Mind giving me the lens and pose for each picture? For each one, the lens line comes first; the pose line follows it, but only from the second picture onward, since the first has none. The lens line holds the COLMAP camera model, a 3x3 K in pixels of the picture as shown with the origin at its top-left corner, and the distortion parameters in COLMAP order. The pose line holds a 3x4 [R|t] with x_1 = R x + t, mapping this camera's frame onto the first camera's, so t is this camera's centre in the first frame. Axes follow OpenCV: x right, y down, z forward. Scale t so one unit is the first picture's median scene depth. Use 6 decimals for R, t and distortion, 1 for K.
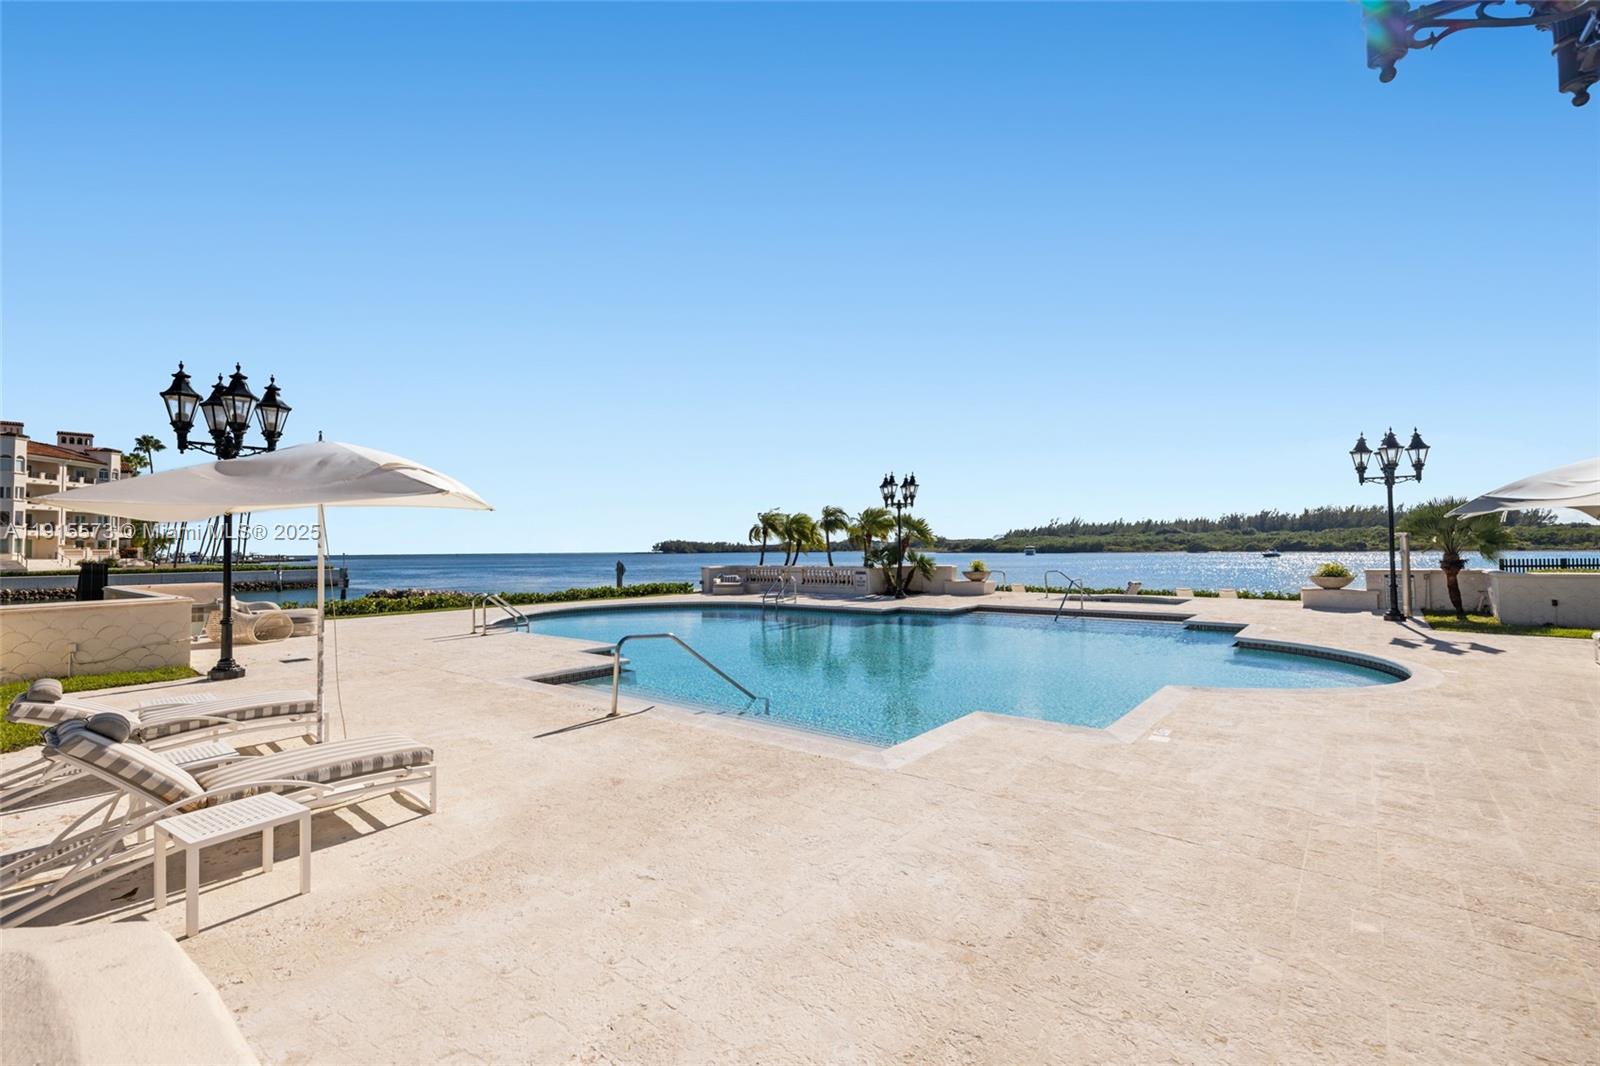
lens RADIAL K [[621.4, 0, 726.0], [0, 621.4, 548.3], [0, 0, 1]] dist [0.001399, 0.000122]
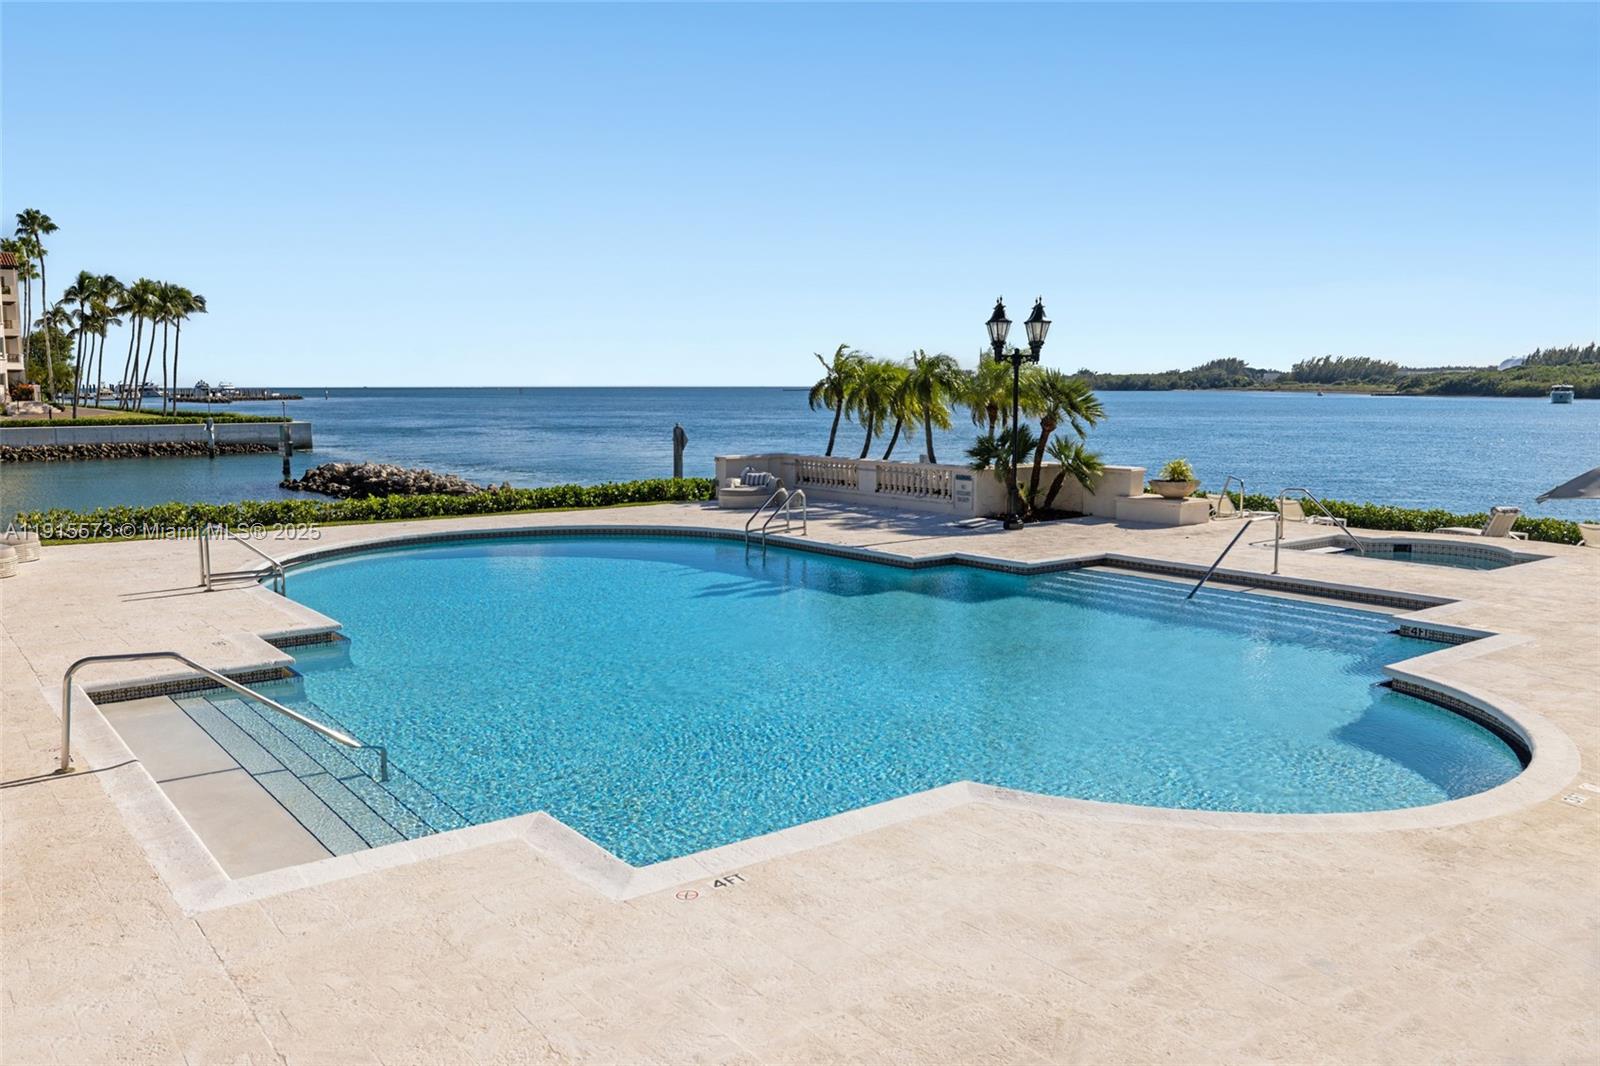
lens RADIAL K [[1108.4, 0, 802.2], [0, 1108.4, 526.8], [0, 0, 1]] dist [0.005941, 0.003384]
pose [[0.978058, 0.031292, -0.205968, 0.279225], [-0.001695, 0.989817, 0.142334, -0.057283], [0.208325, -0.138862, 0.968152, 0.003986]]
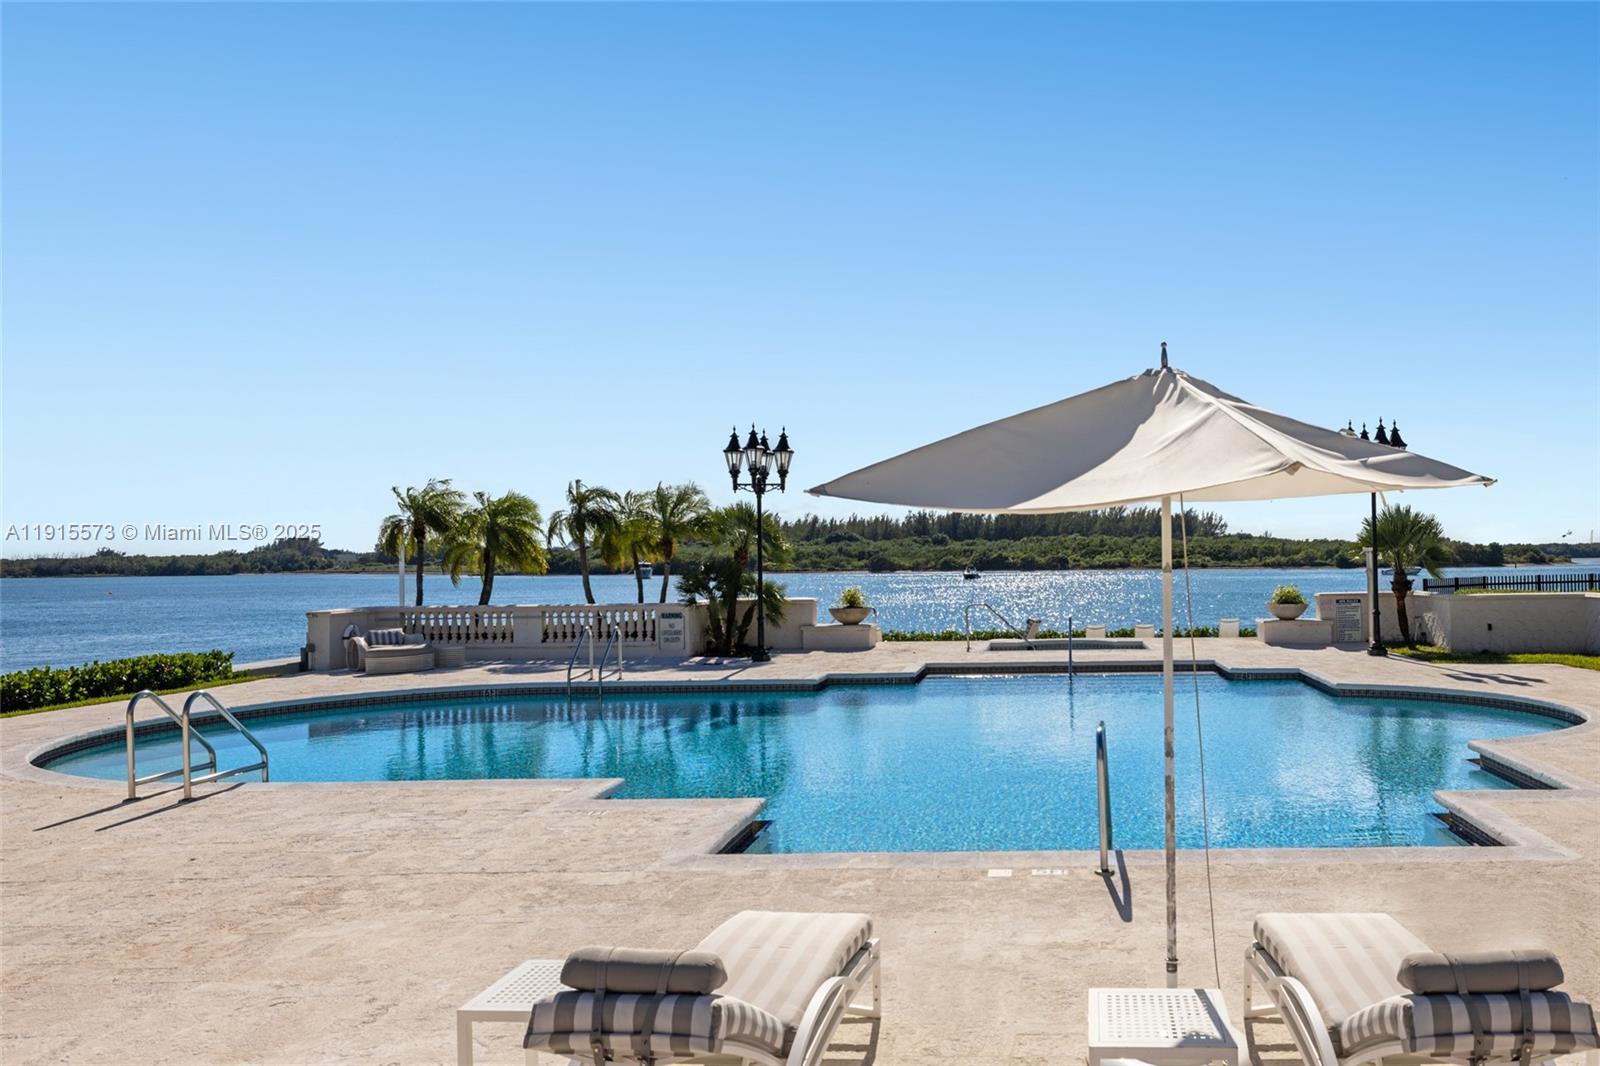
lens RADIAL K [[1314.7, 0, 806.5], [0, 1314.7, 536.4], [0, 0, 1]] dist [-0.006010, 0.001912]
pose [[0.781989, 0.012712, 0.623162, -0.370140], [0.001374, 0.999754, -0.022118, -0.001462], [-0.623290, 0.018152, 0.781780, 0.081185]]
